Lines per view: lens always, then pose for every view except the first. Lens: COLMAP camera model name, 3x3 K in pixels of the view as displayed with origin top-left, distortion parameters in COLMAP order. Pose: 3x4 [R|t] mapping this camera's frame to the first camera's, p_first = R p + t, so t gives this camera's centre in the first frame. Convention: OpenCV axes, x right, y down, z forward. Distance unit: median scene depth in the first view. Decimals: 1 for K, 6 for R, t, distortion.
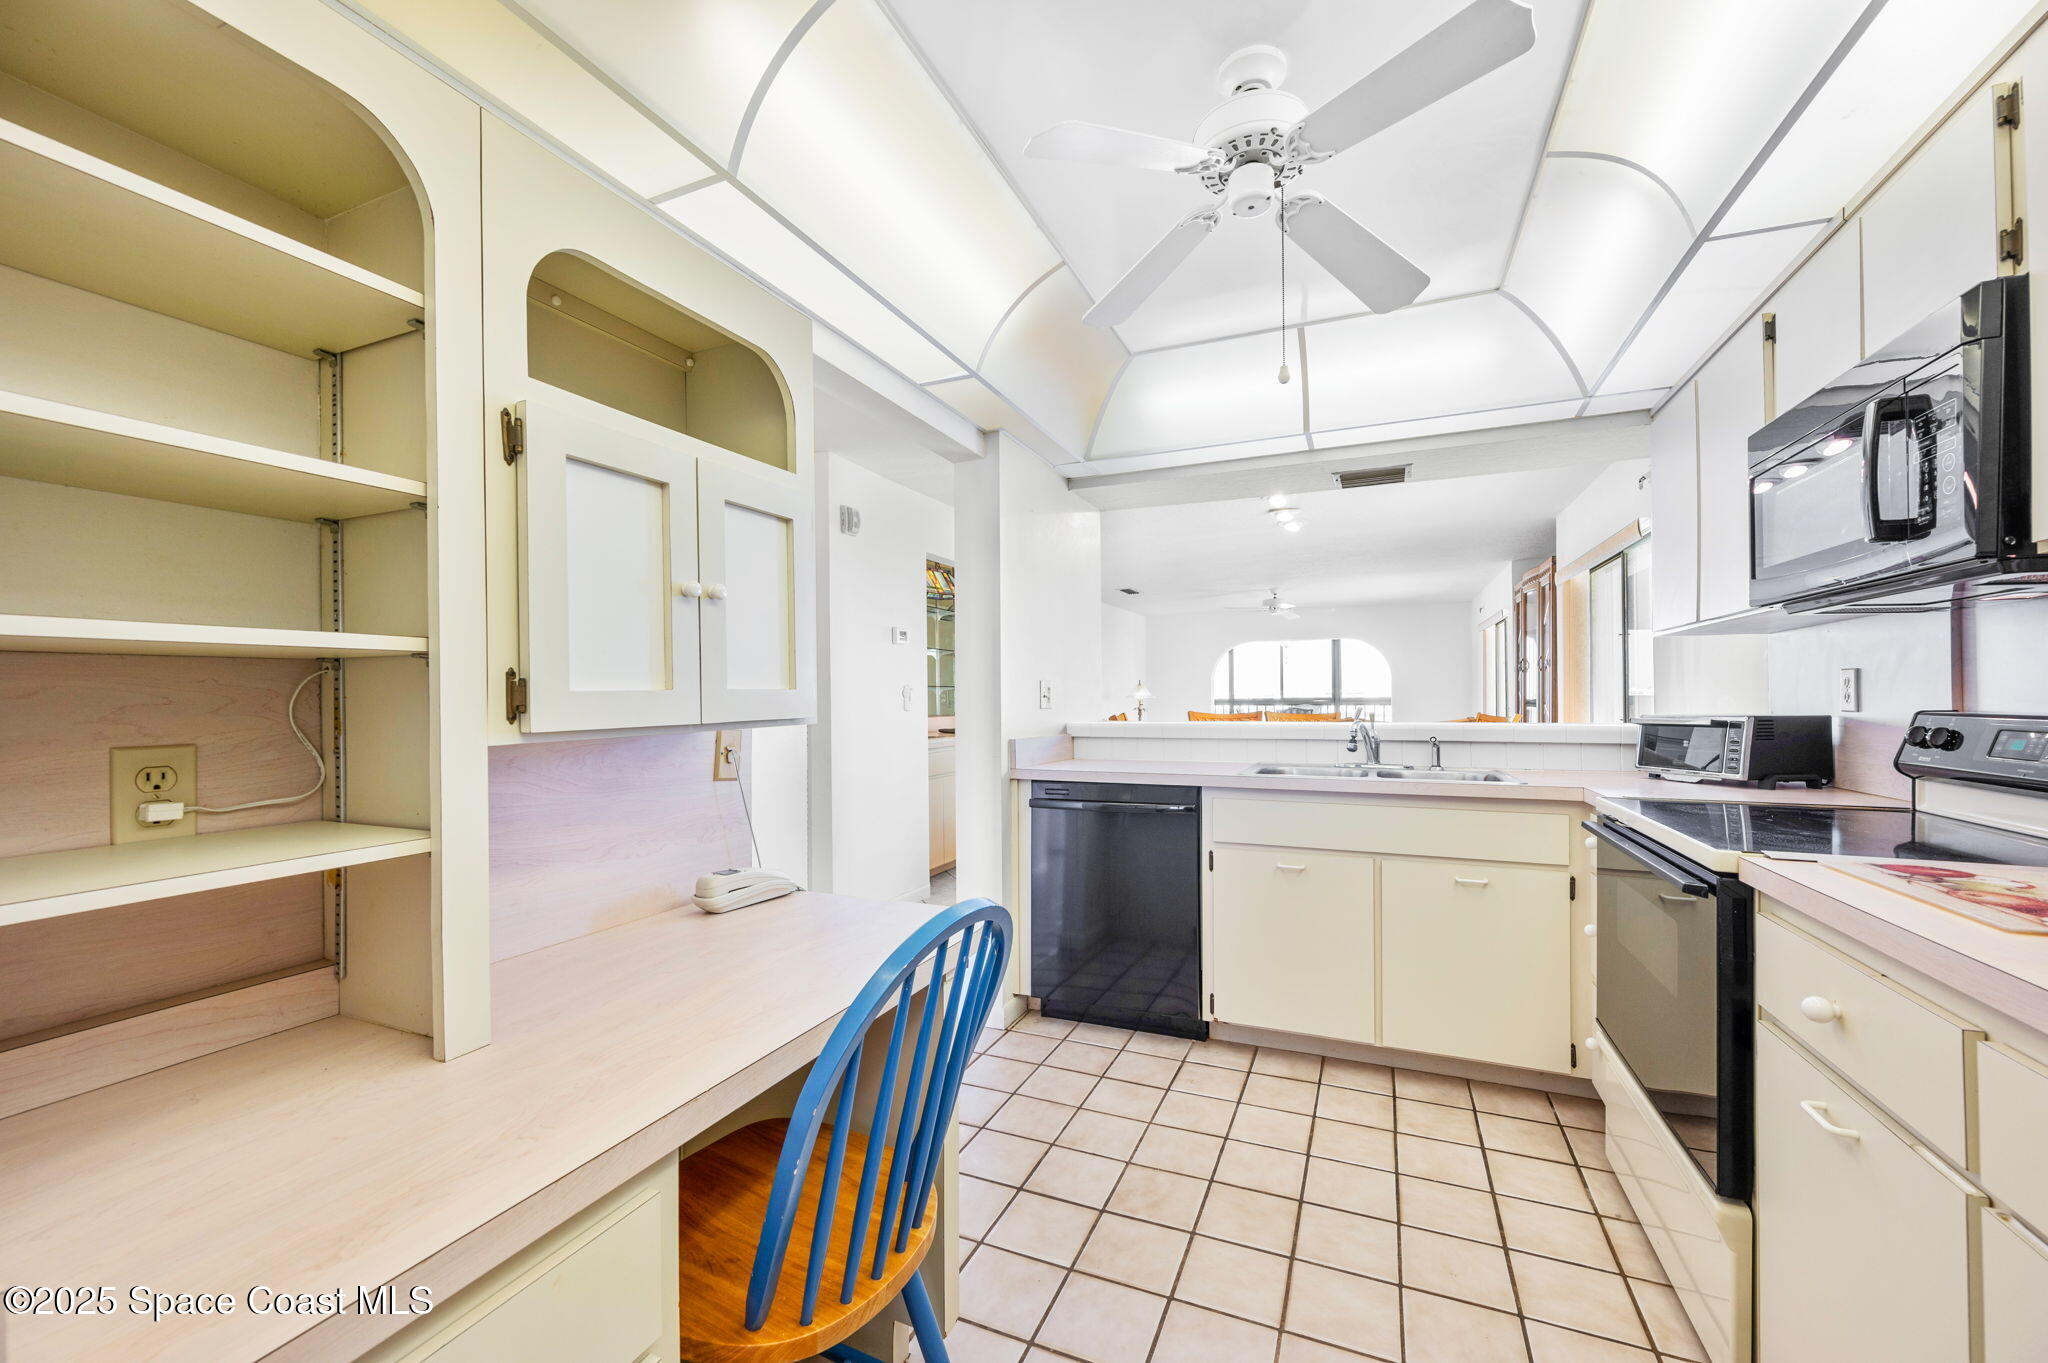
lens RADIAL K [[800.2, 0, 1021.8], [0, 800.2, 693.8], [0, 0, 1]] dist [-0.001348, -0.000185]
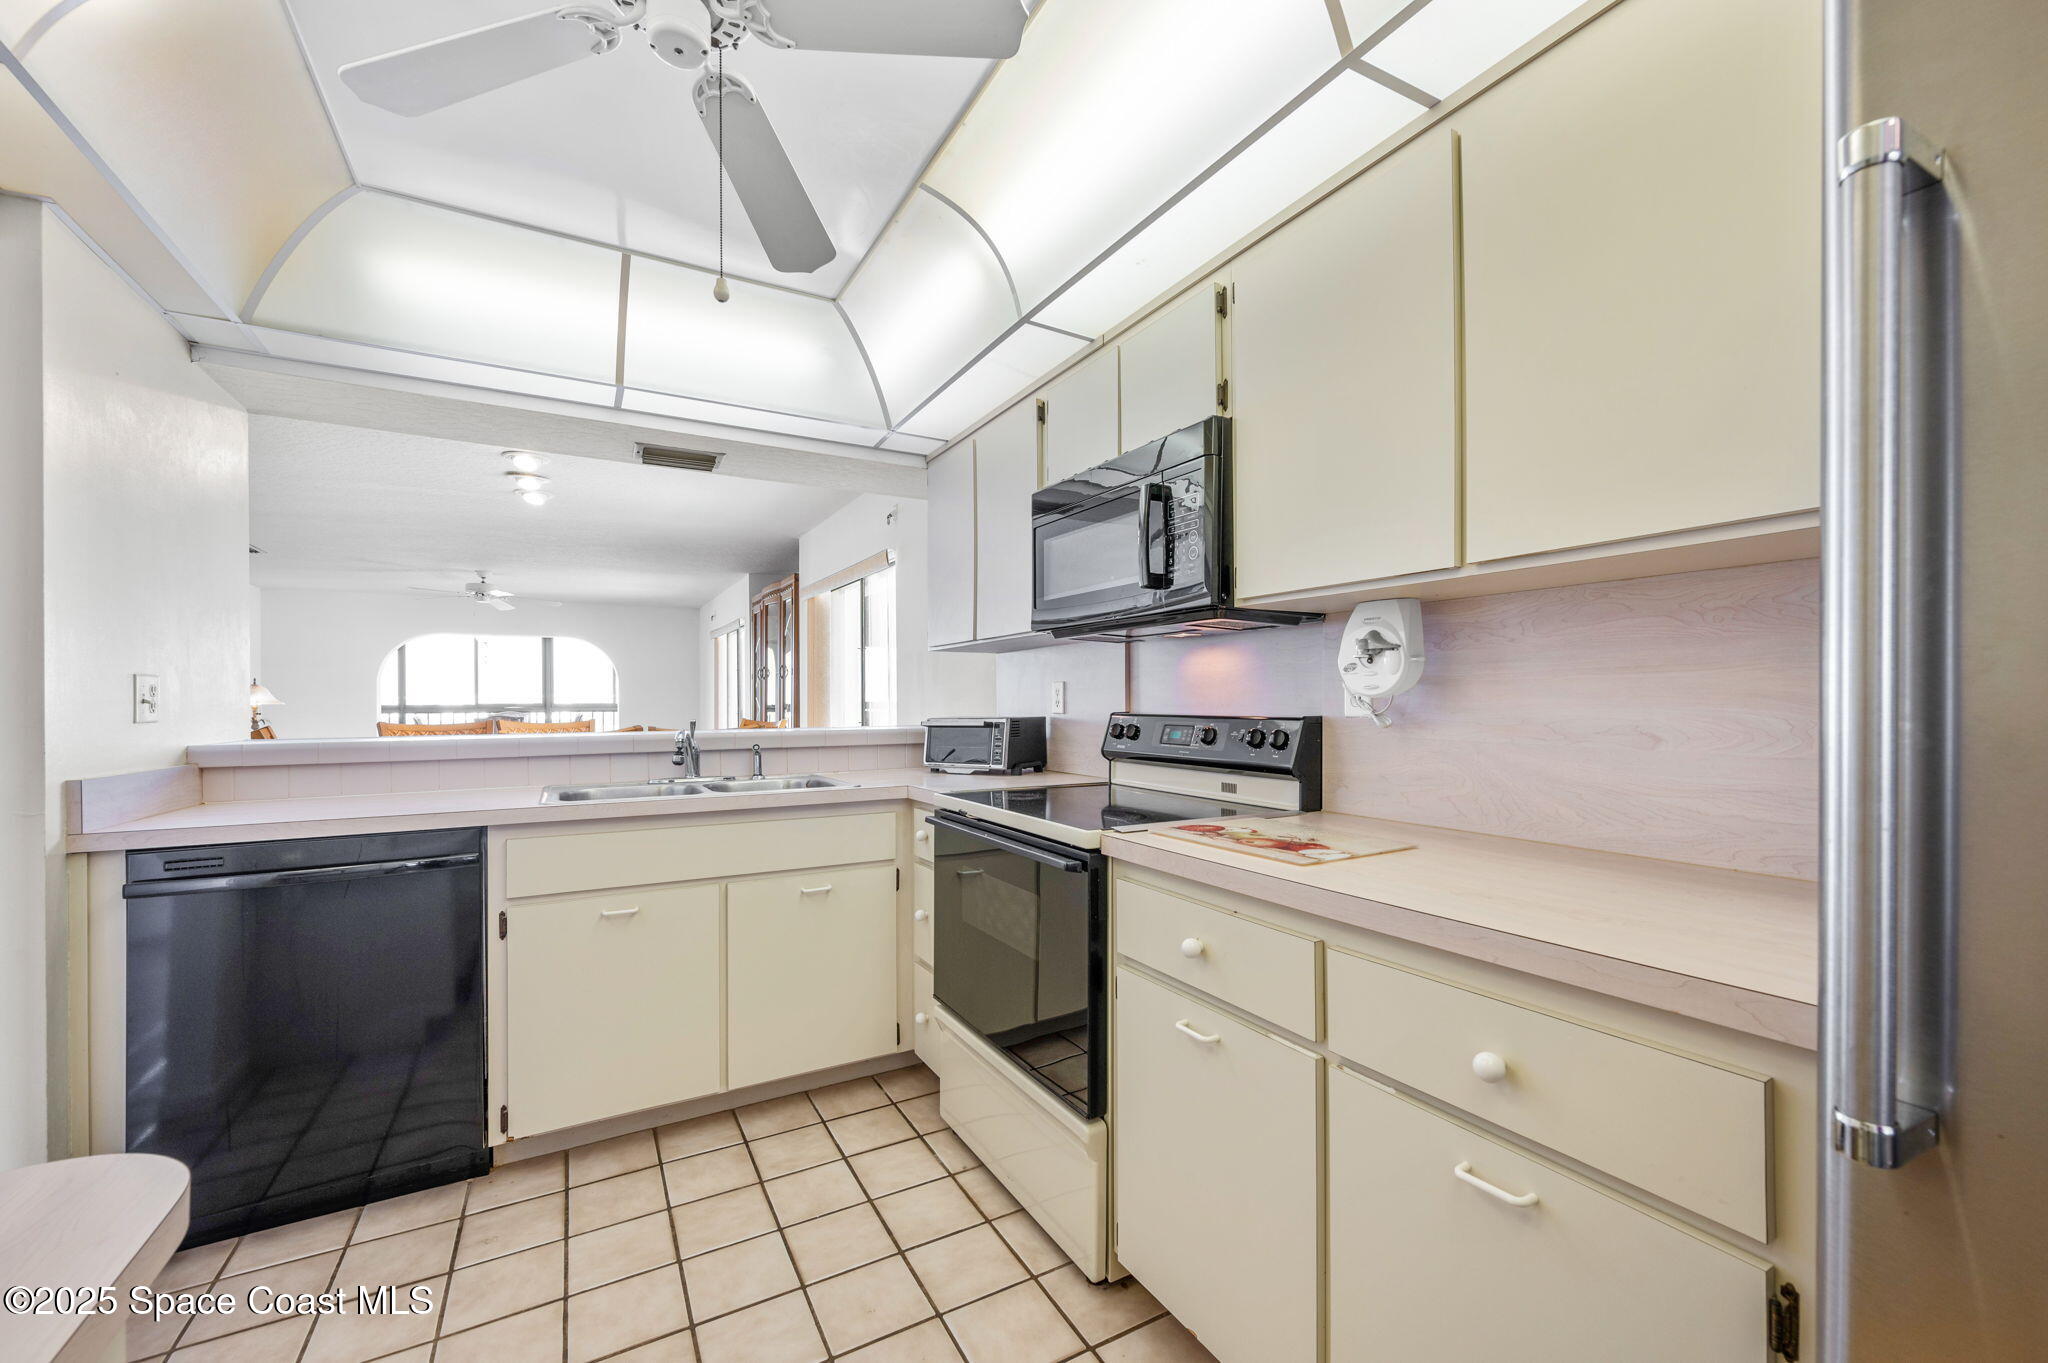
lens RADIAL K [[819.5, 0, 1031.6], [0, 819.5, 700.3], [0, 0, 1]] dist [0.001191, 0.000154]
pose [[0.598447, 0.002450, 0.801158, -0.084268], [-0.003280, 0.999994, -0.000608, 0.000547], [-0.801155, -0.002264, 0.598452, 0.174964]]
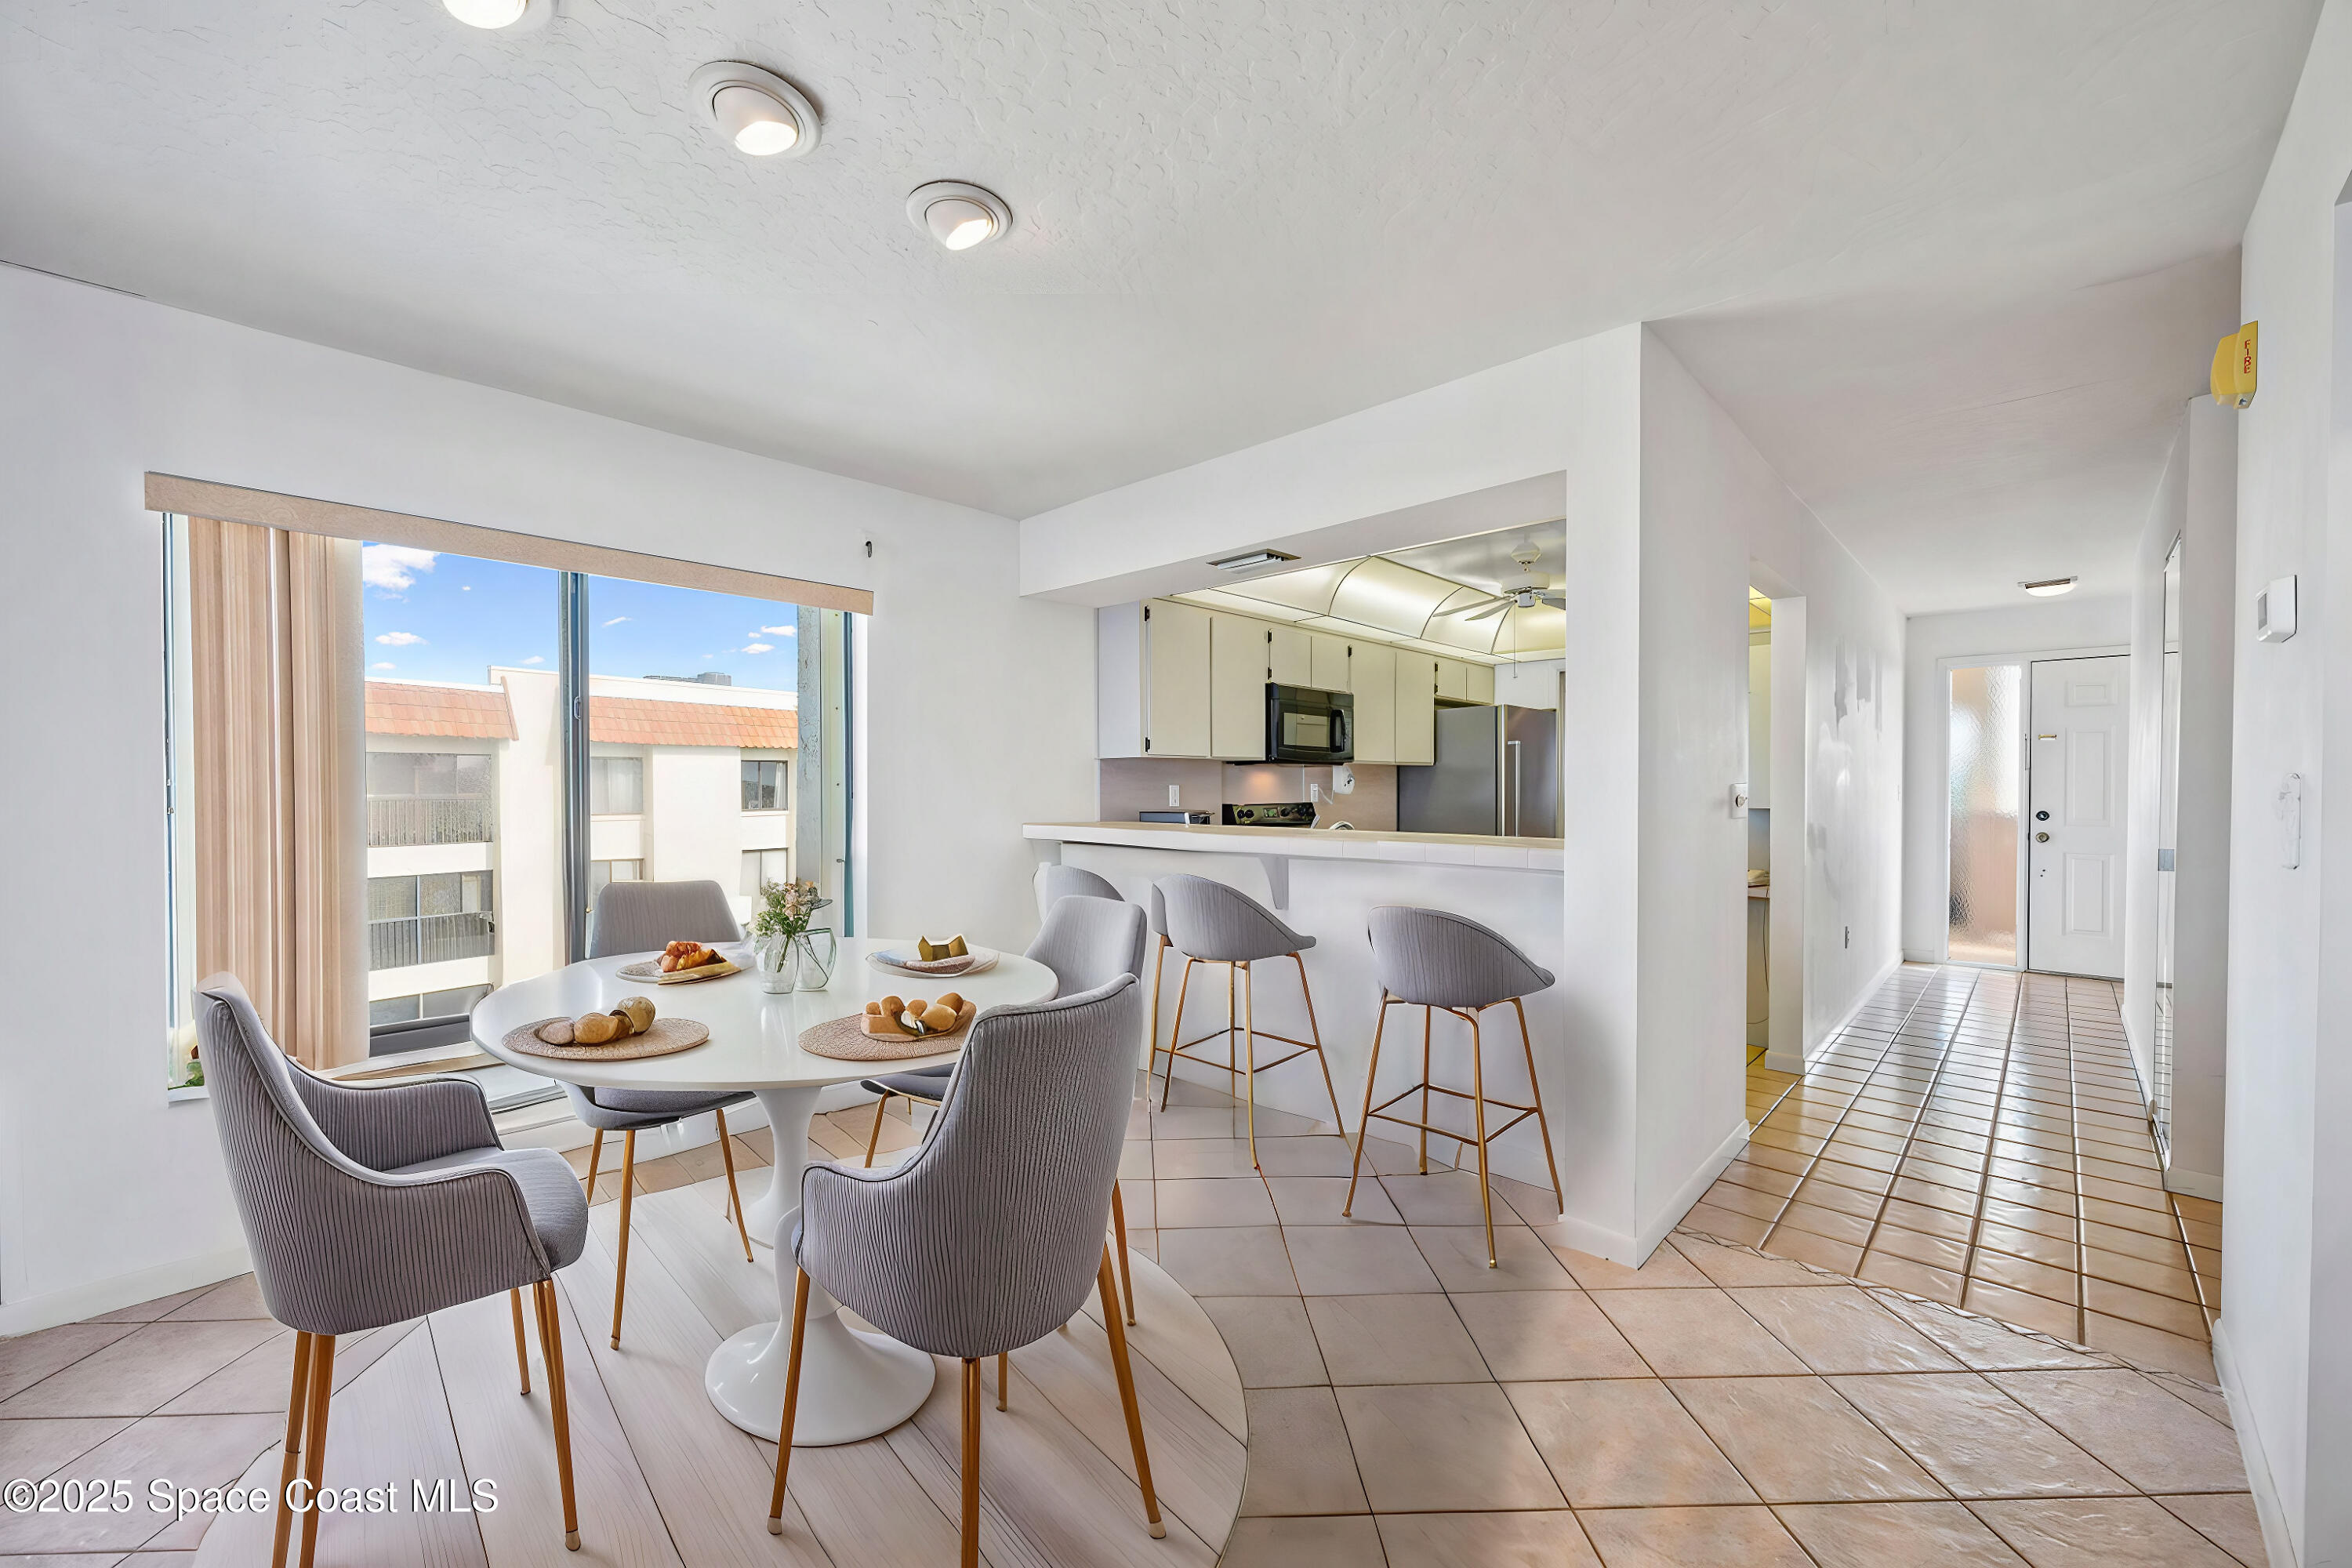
lens RADIAL K [[941.1, 0, 1184.7], [0, 941.1, 805.5], [0, 0, 1]] dist [0.001191, 0.000154]
pose [[-0.952721, -0.007657, 0.303750, 0.246464], [0.002024, 0.999500, 0.031543, -0.045856], [-0.303840, 0.030667, -0.952229, 2.538502]]
